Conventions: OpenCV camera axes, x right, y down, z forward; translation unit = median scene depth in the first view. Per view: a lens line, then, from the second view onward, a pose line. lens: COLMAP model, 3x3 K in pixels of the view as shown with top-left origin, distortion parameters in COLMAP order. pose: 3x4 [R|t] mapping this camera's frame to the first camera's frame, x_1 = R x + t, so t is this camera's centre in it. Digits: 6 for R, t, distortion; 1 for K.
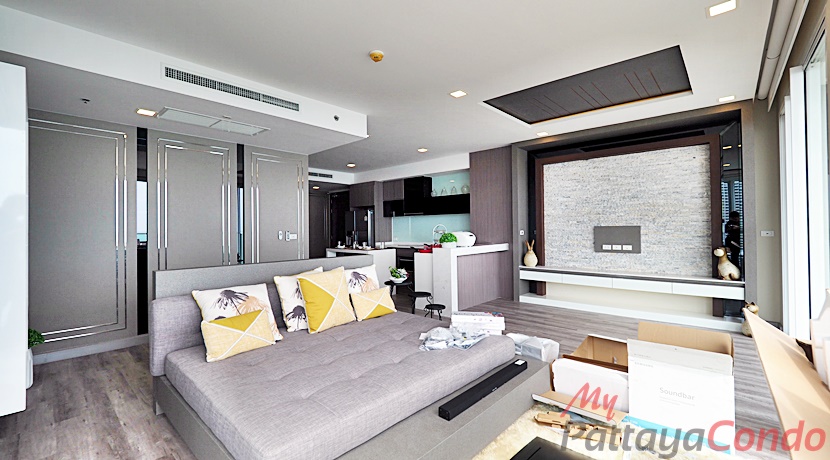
lens RADIAL K [[351.7, 0, 404.9], [0, 351.7, 224.6], [0, 0, 1]] dist [-0.005046, -0.000745]
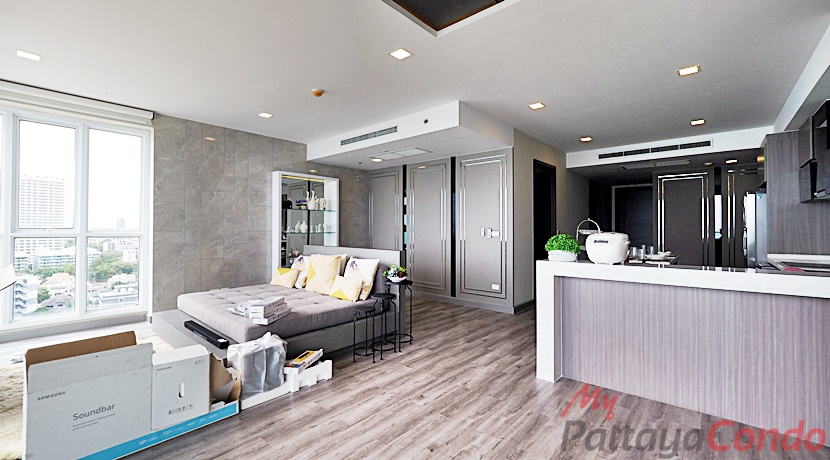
lens RADIAL K [[350.4, 0, 401.2], [0, 350.4, 222.9], [0, 0, 1]] dist [-0.015460, -0.000140]
pose [[0.014867, -0.007093, -0.999864, 0.647737], [0.010154, 0.999924, -0.006943, 0.006734], [0.999838, -0.010049, 0.014938, 0.687854]]
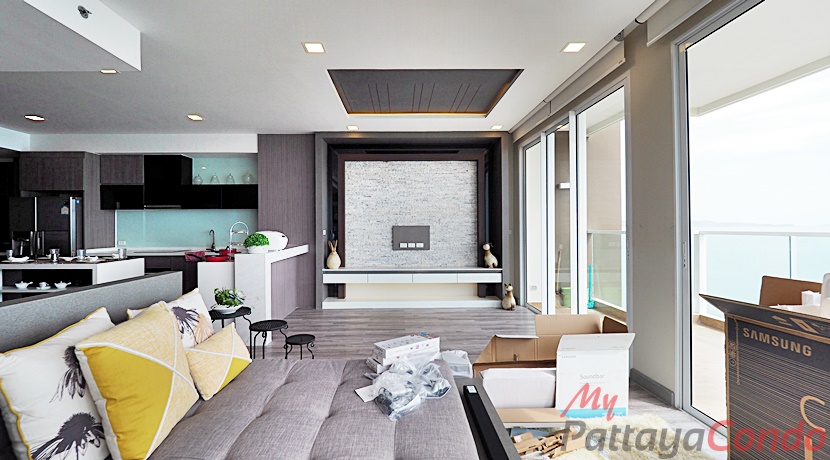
lens RADIAL K [[348.3, 0, 402.7], [0, 348.3, 226.7], [0, 0, 1]] dist [-0.000809, -0.000072]
pose [[0.720326, 0.005679, 0.693613, -0.157967], [-0.010250, 0.999944, 0.002457, 0.004279], [-0.693560, -0.008879, 0.720344, 0.229543]]
